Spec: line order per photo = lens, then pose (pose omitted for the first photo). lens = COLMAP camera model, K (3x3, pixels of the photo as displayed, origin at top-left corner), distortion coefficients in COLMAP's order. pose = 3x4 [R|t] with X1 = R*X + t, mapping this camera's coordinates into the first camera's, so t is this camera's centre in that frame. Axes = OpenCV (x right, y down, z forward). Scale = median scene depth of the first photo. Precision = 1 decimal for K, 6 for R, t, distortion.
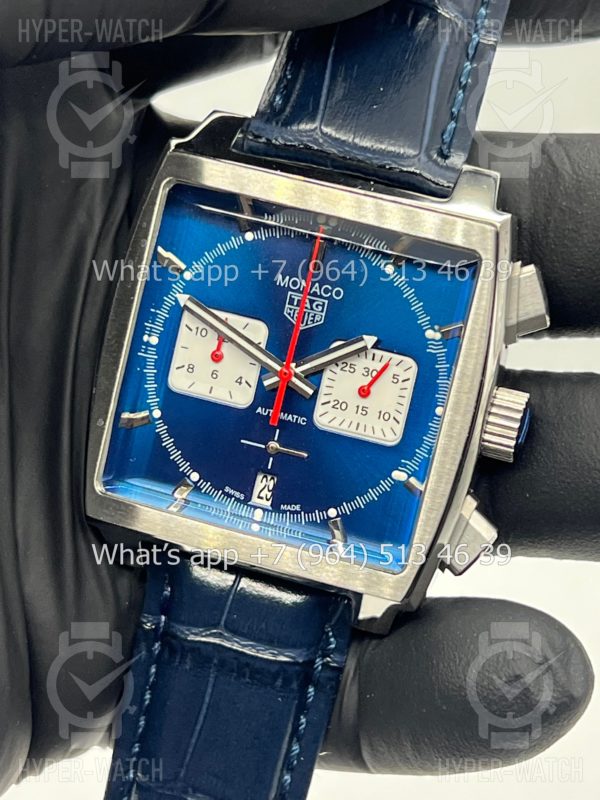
lens RADIAL K [[1821.9, 0, 300.0], [0, 1821.9, 400.0], [0, 0, 1]] dist [0.270158, 0.057422]
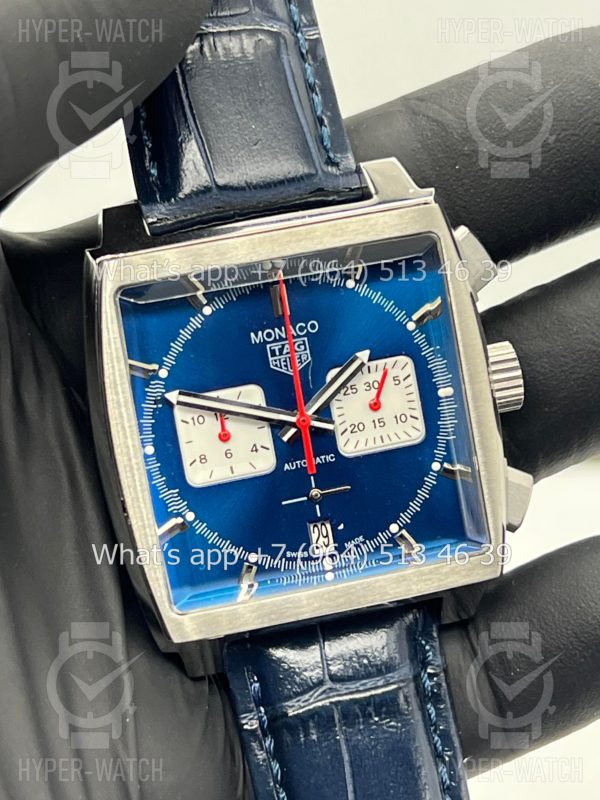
lens RADIAL K [[1821.9, 0, 300.0], [0, 1821.9, 400.0], [0, 0, 1]] dist [0.270158, 0.057422]
pose [[0.853273, -0.411767, 0.319957, -0.318991], [0.414229, 0.907935, 0.063782, -0.087837], [-0.316764, 0.078112, 0.945283, 0.060148]]
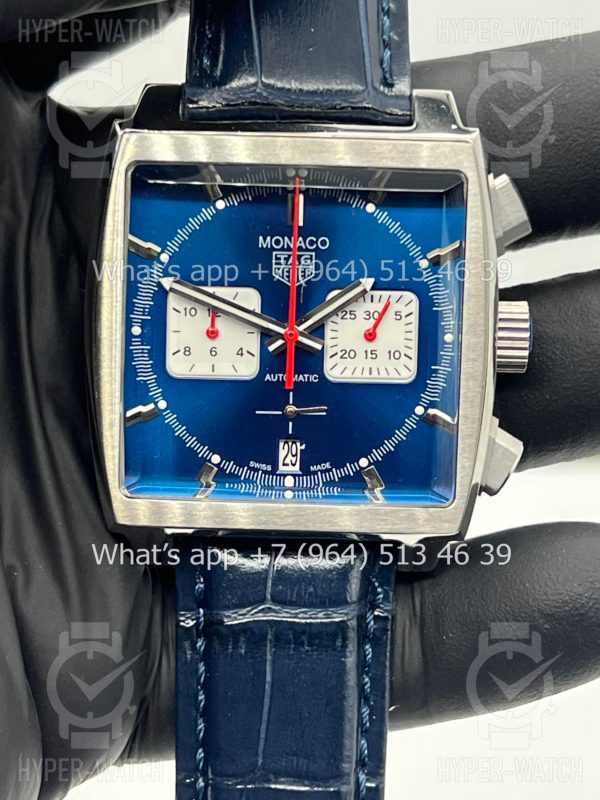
lens RADIAL K [[1821.9, 0, 300.0], [0, 1821.9, 400.0], [0, 0, 1]] dist [0.270158, 0.057422]
pose [[0.958348, -0.221360, 0.180471, -0.185597], [0.216945, 0.975187, 0.044099, -0.022025], [-0.185755, -0.003110, 0.982591, 0.037519]]
